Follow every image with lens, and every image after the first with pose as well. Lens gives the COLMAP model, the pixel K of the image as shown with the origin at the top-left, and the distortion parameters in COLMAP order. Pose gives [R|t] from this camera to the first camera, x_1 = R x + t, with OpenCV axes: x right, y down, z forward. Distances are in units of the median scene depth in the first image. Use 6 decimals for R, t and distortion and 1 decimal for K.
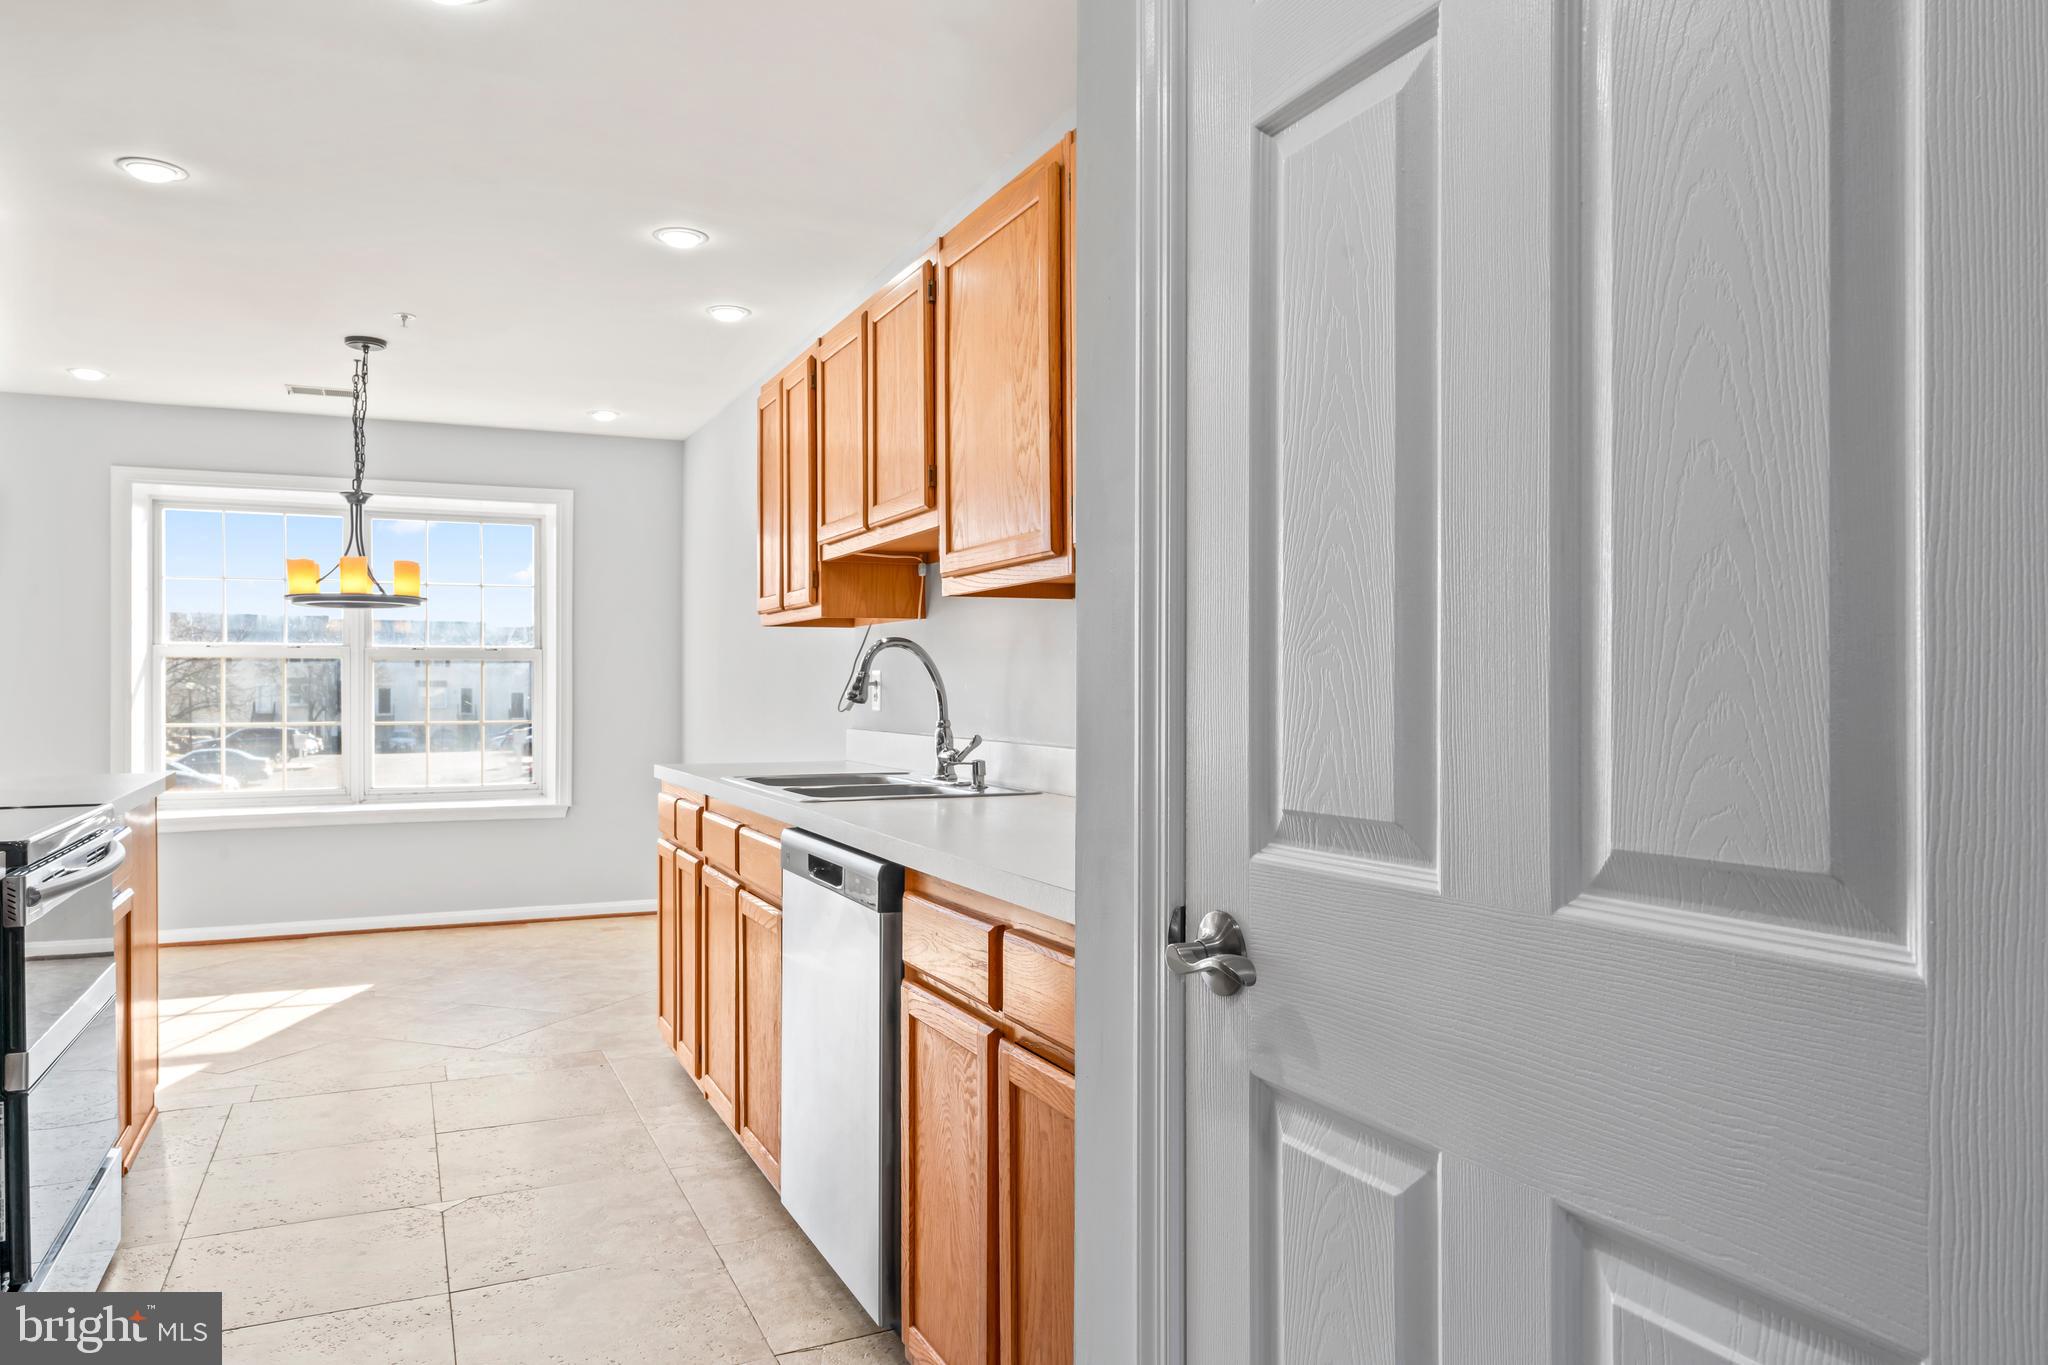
lens RADIAL K [[1397.1, 0, 1024.0], [0, 1397.1, 682.5], [0, 0, 1]] dist [-0.006421, -0.001287]
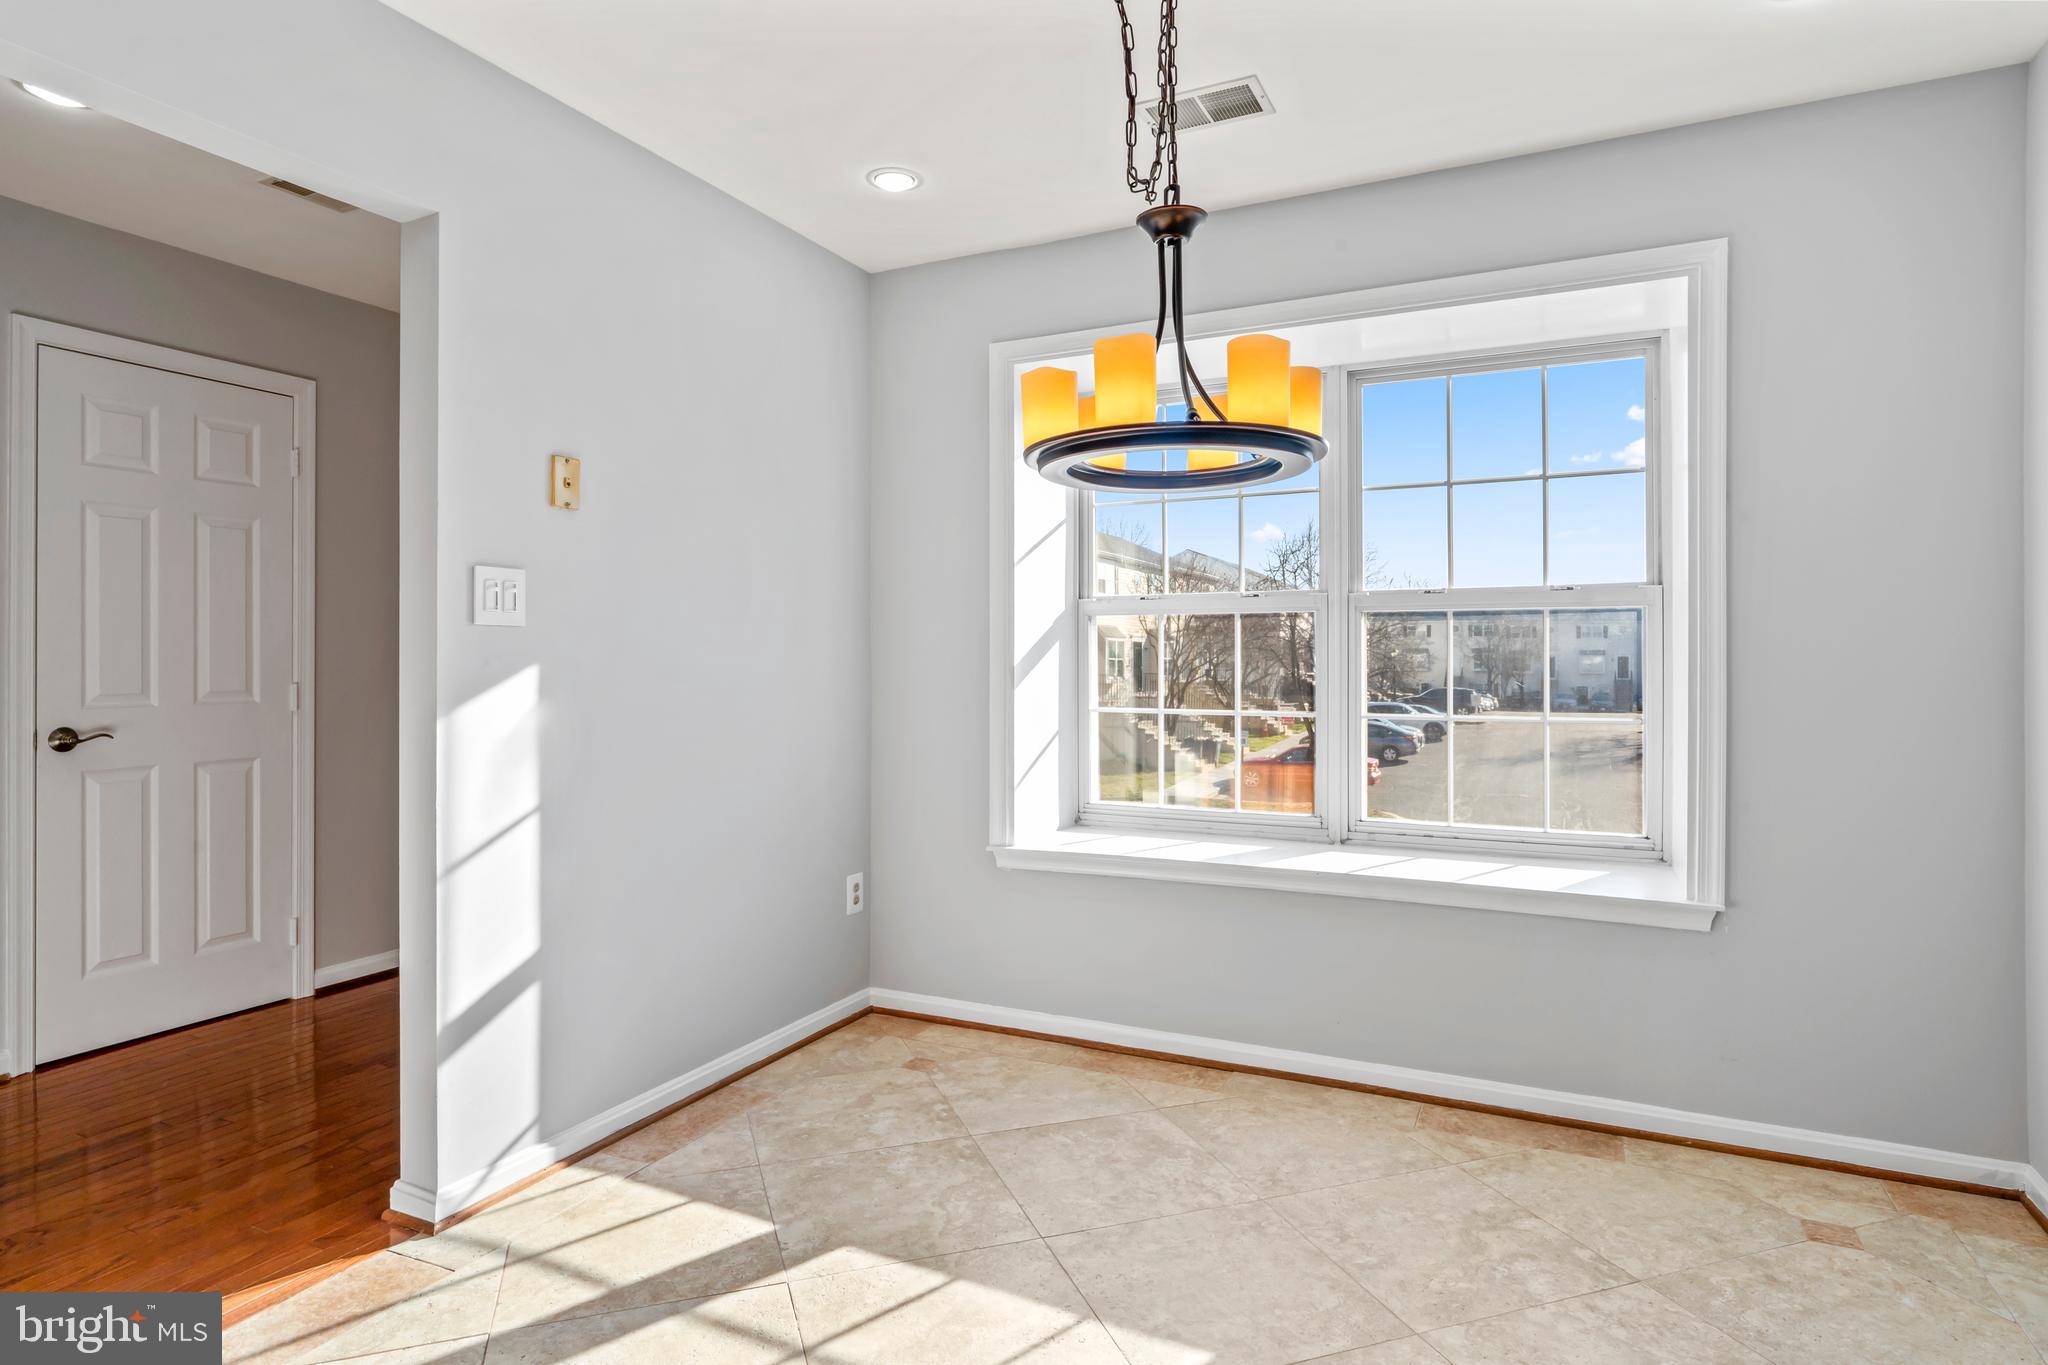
lens RADIAL K [[1109.1, 0, 1018.6], [0, 1109.1, 663.4], [0, 0, 1]] dist [-0.004507, 0.000300]
pose [[0.636319, 0.002129, -0.771423, -0.185189], [0.005497, 0.999958, 0.007294, 0.001841], [0.771407, -0.008882, 0.636280, 0.571738]]
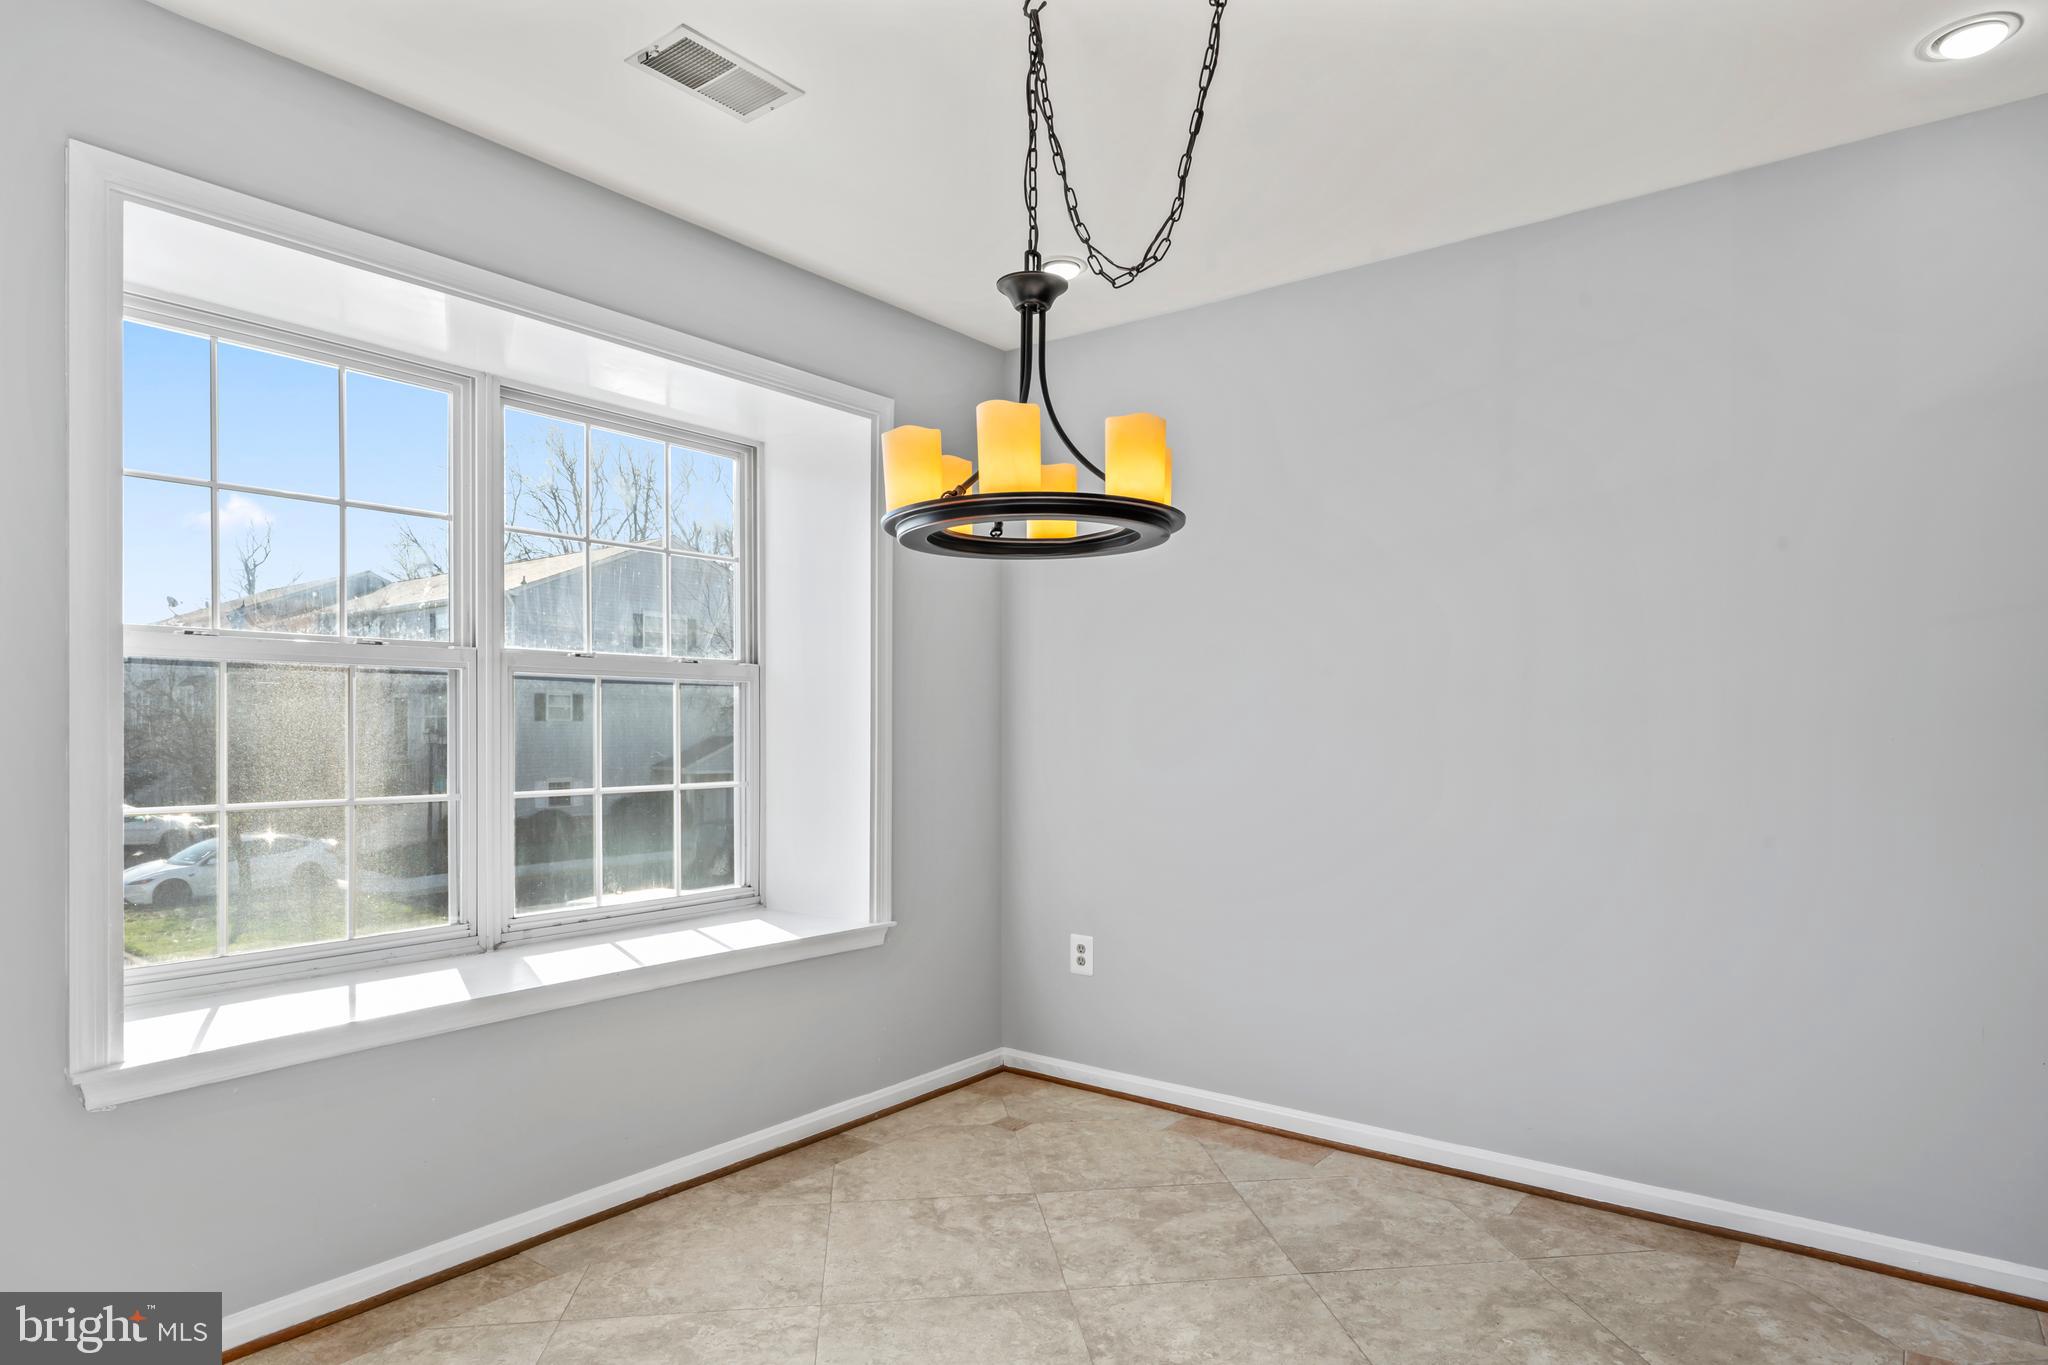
lens RADIAL K [[1150.1, 0, 1025.9], [0, 1150.1, 747.1], [0, 0, 1]] dist [-0.003775, -0.000793]
pose [[0.881782, -0.006080, 0.471619, -0.499621], [-0.004866, 0.999746, 0.021986, 0.000880], [-0.471633, -0.021681, 0.881528, 0.528436]]
